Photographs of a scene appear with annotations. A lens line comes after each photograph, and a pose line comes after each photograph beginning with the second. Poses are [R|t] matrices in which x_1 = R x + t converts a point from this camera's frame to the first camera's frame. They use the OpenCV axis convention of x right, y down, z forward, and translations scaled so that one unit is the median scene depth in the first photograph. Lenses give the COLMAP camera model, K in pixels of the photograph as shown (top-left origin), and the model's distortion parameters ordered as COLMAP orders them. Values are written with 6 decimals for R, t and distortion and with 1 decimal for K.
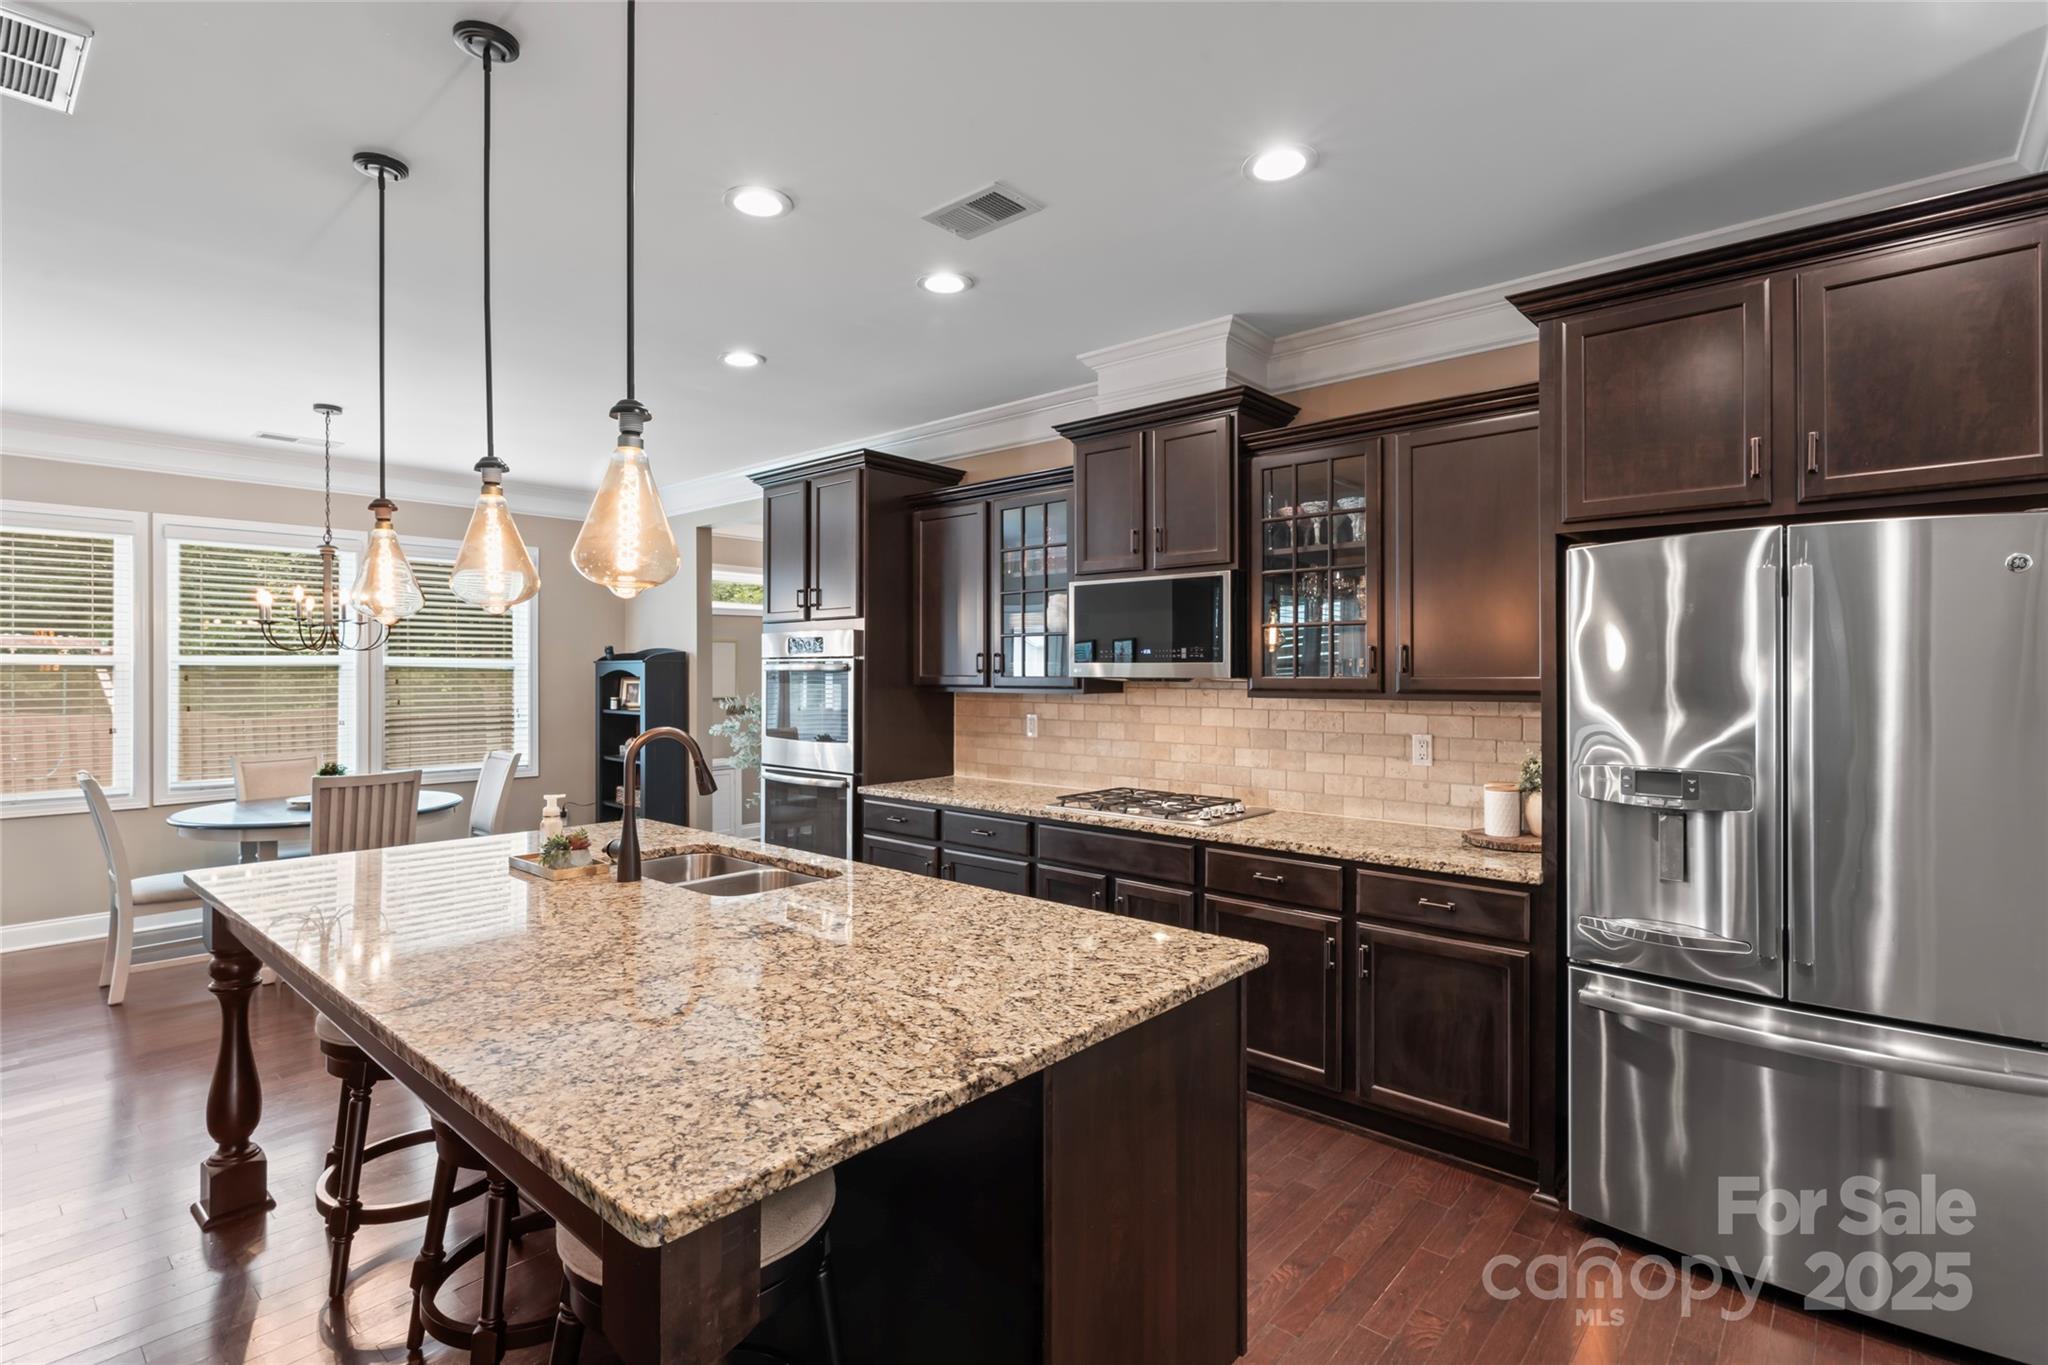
lens RADIAL K [[964.8, 0, 1019.8], [0, 964.8, 673.8], [0, 0, 1]] dist [-0.000638, -0.001369]
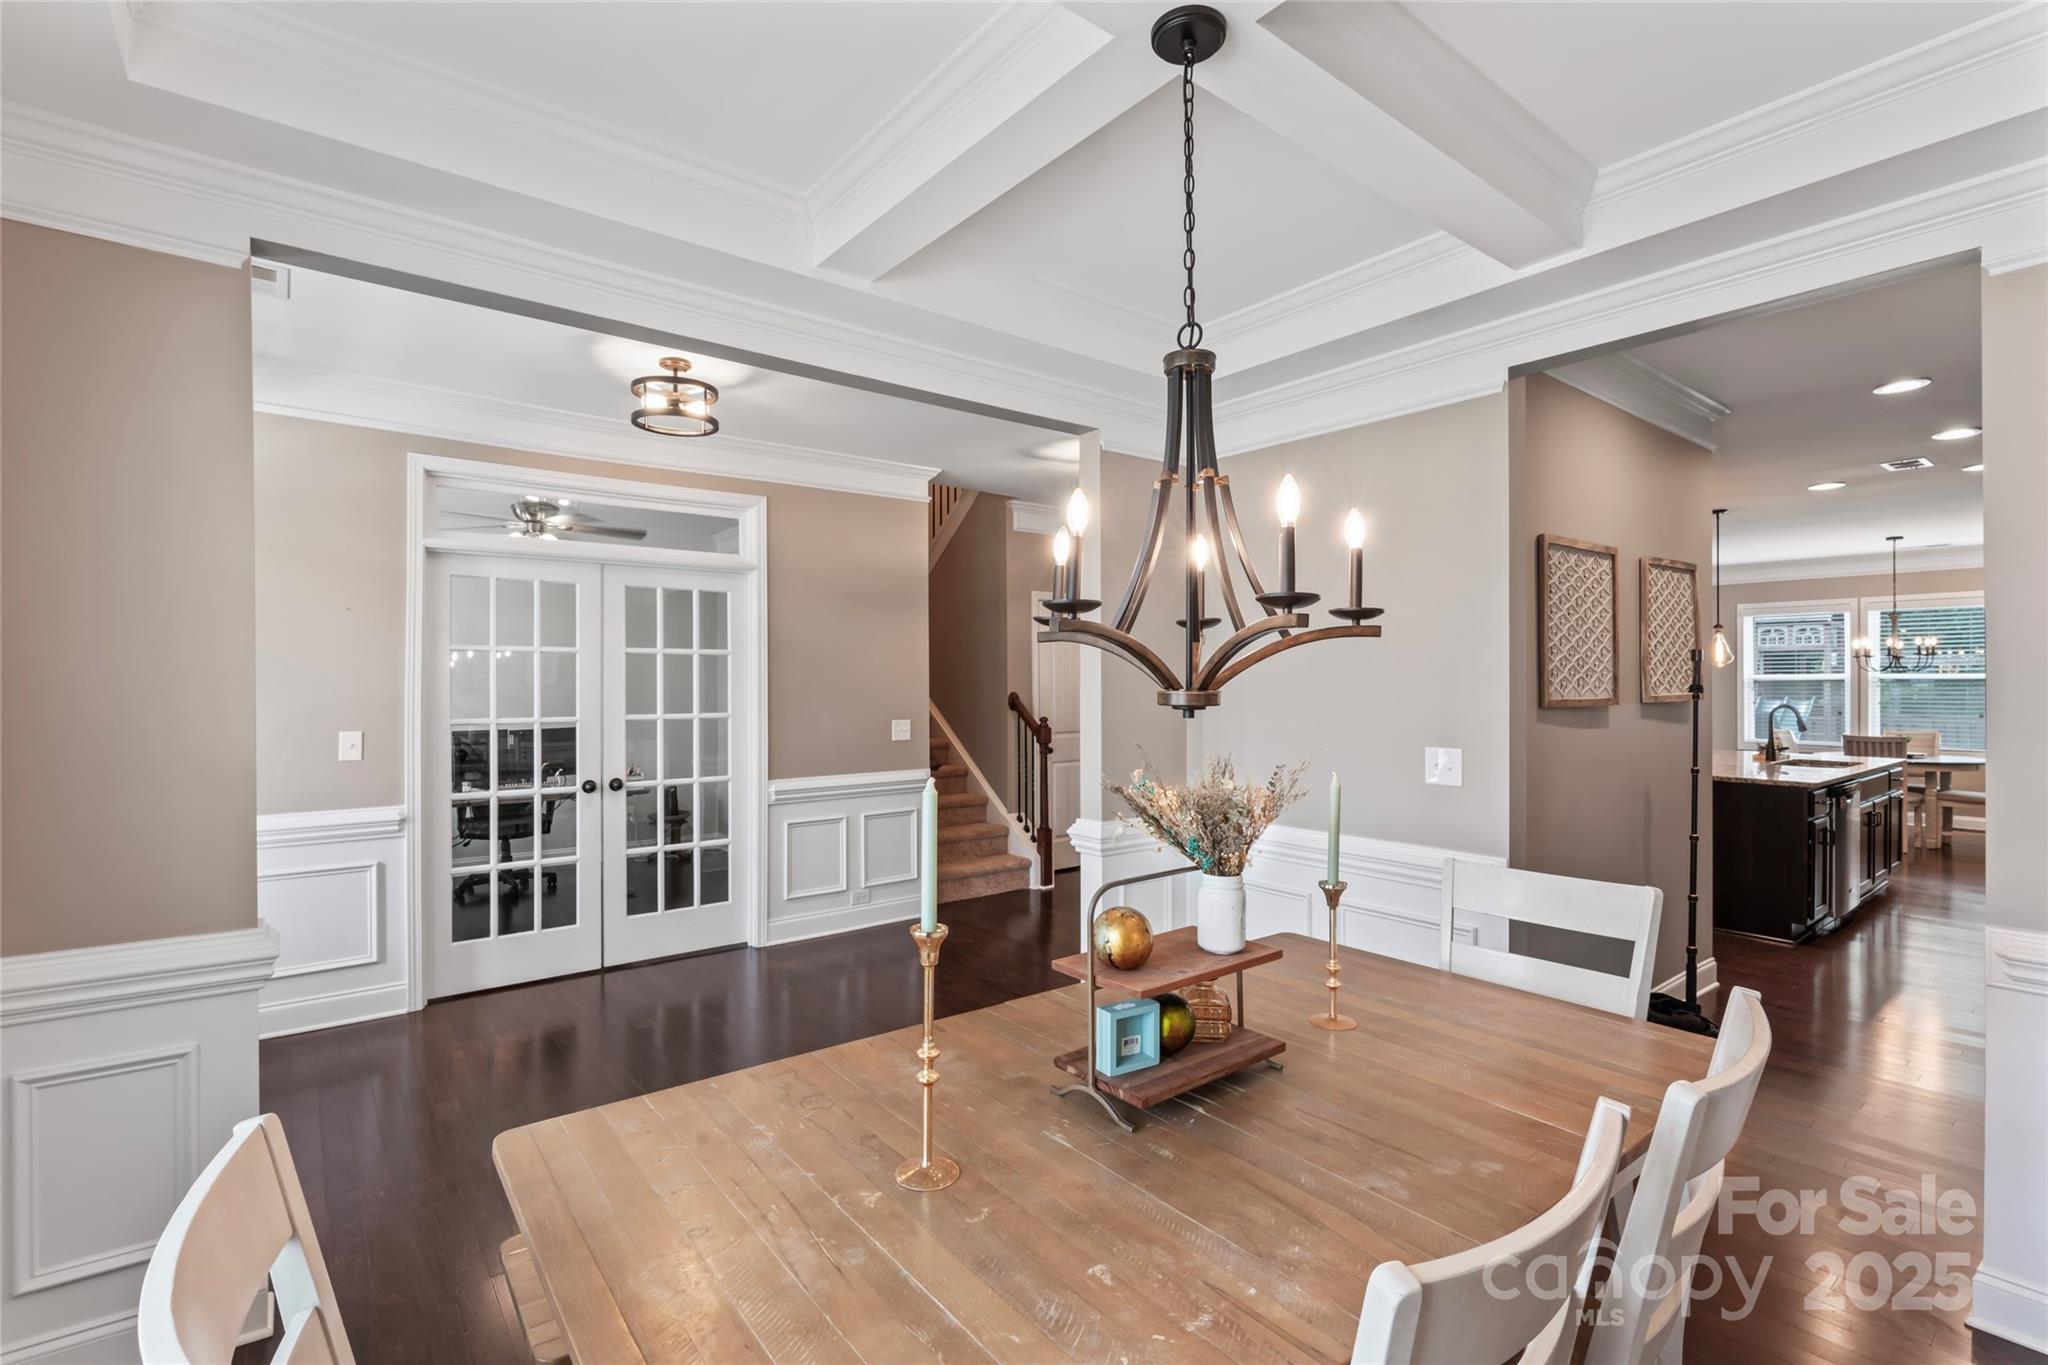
lens RADIAL K [[964.8, 0, 1021.7], [0, 964.8, 688.3], [0, 0, 1]] dist [-0.000638, -0.001369]
pose [[-0.160662, 0.001814, -0.987008, 1.800458], [0.000423, 0.999998, 0.001769, 0.007007], [0.987009, -0.000133, -0.160663, -0.464768]]
